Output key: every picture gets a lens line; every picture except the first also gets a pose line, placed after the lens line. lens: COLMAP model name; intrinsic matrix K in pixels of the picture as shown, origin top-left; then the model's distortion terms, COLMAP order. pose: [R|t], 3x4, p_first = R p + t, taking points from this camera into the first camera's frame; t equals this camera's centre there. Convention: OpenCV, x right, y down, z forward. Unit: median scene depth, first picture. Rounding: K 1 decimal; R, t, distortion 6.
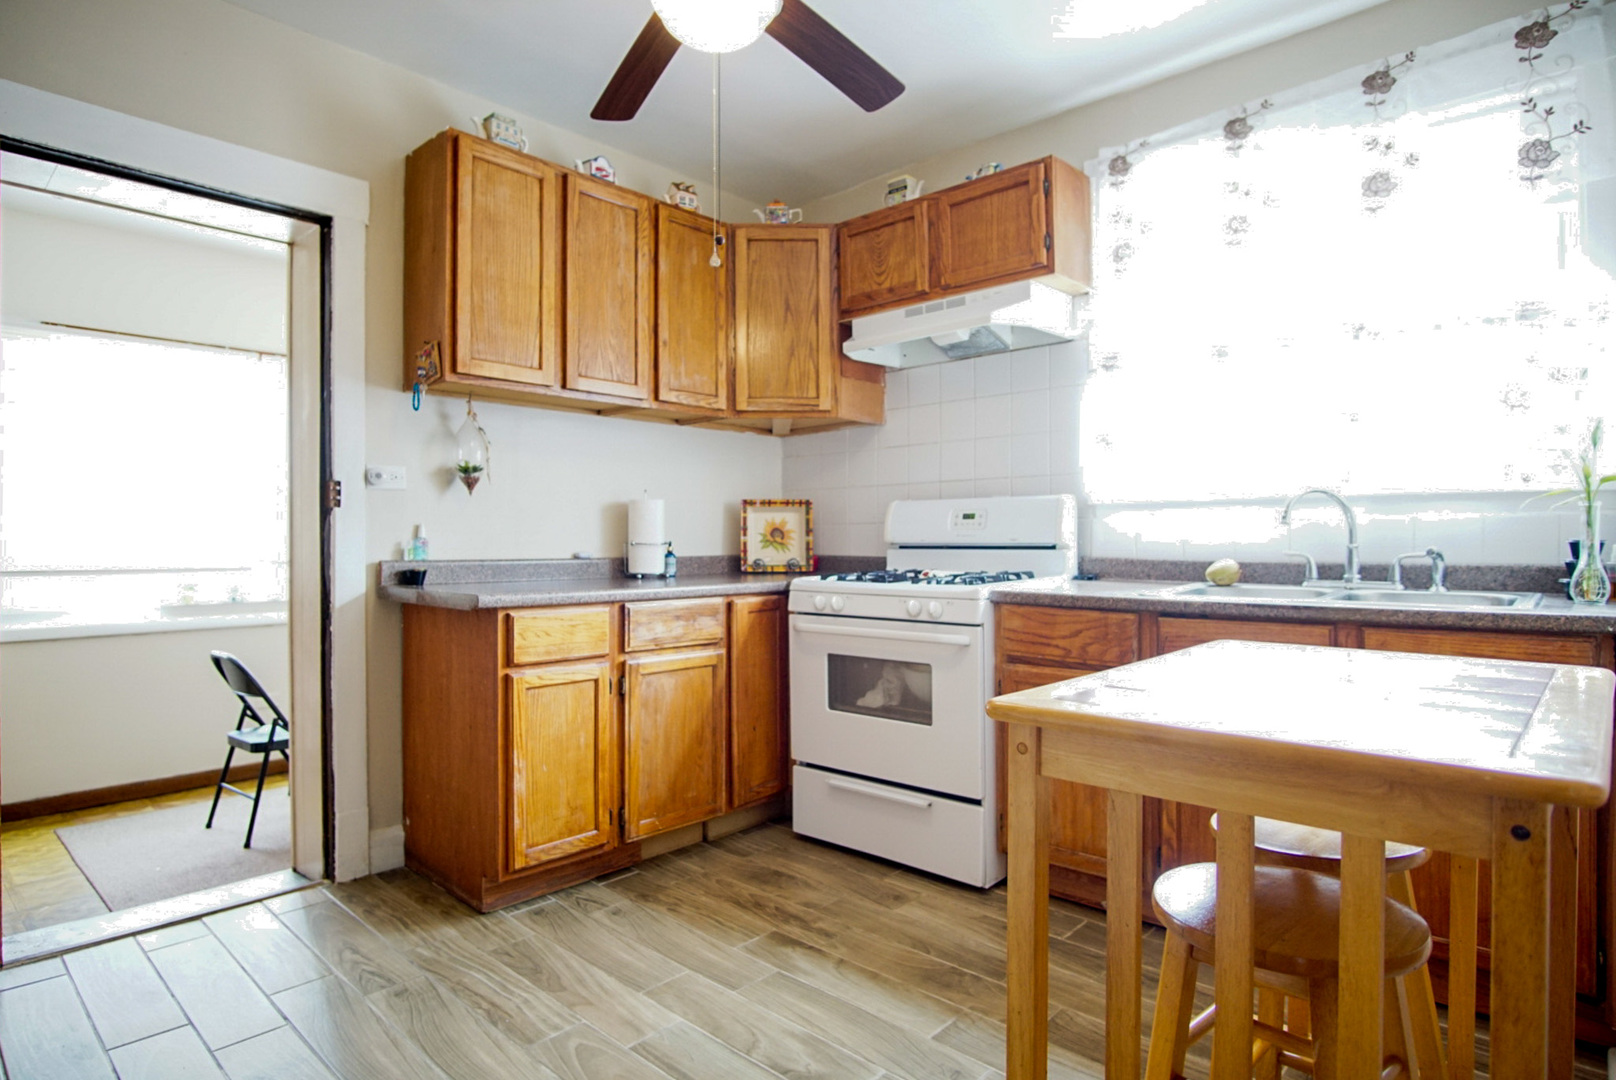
lens RADIAL K [[850.7, 0, 808.0], [0, 850.7, 540.0], [0, 0, 1]] dist [-0.036351, 0.010629]
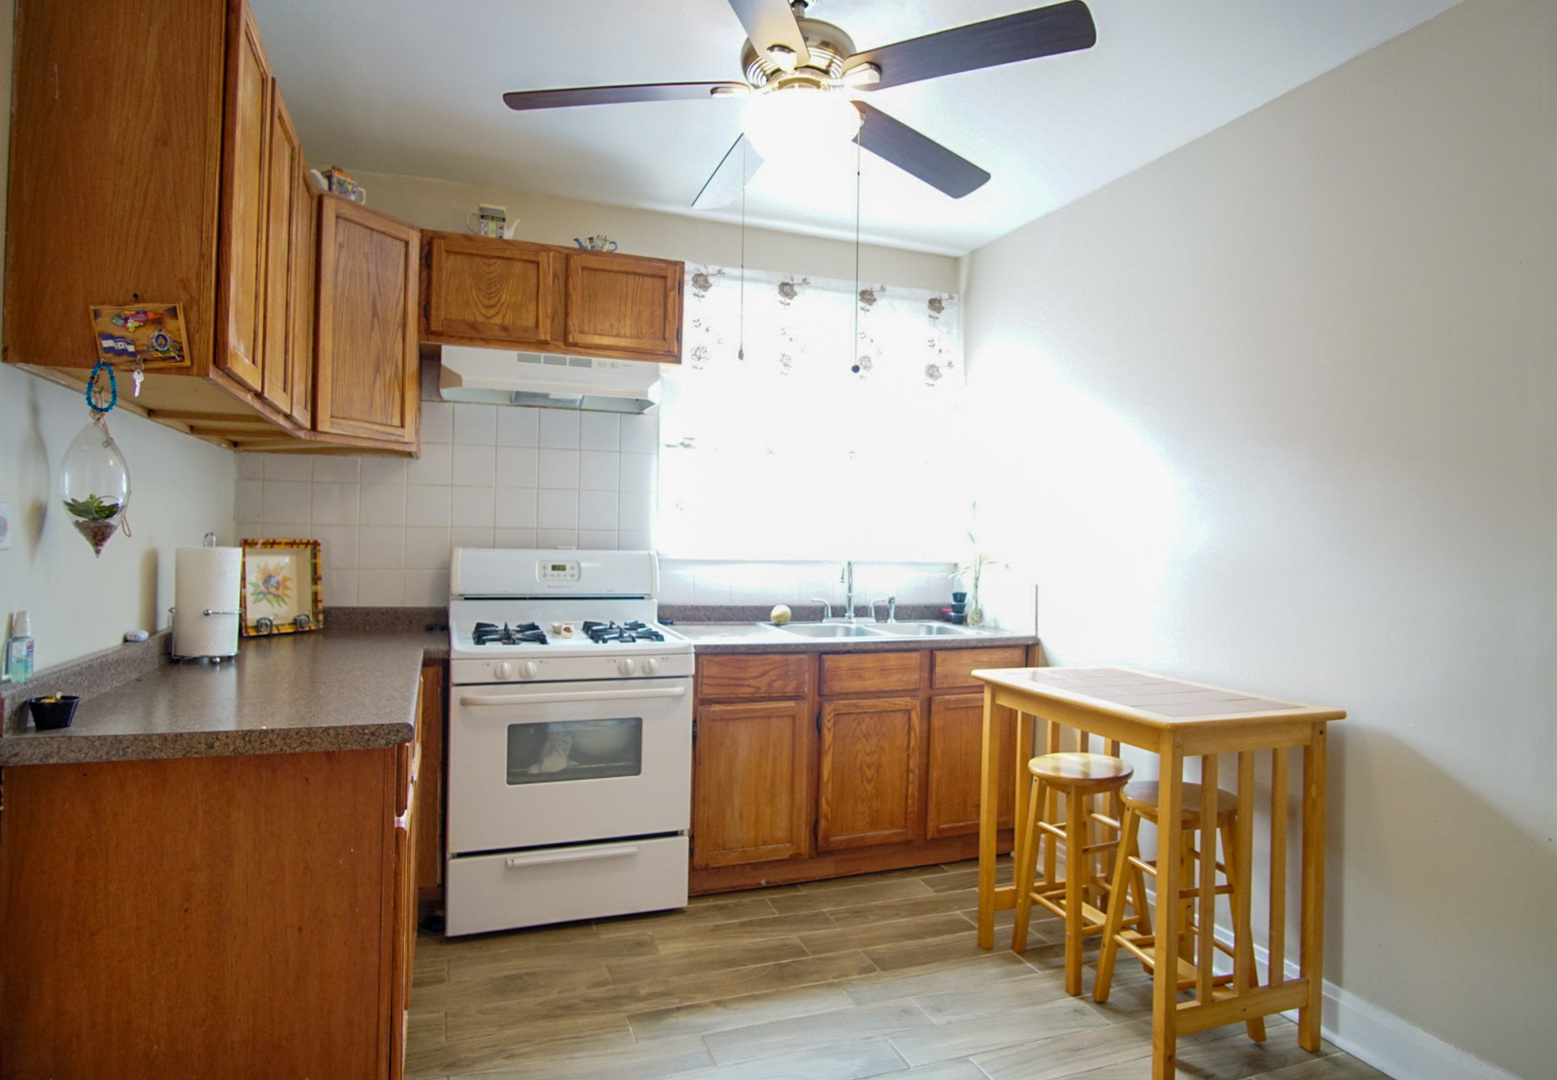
lens RADIAL K [[858.6, 0, 778.5], [0, 858.6, 540.0], [0, 0, 1]] dist [-0.039403, 0.000728]
pose [[0.476323, 0.014918, 0.879144, -0.681392], [-0.018371, 0.999807, -0.007012, -0.067979], [-0.879078, -0.012811, 0.476505, 0.320898]]
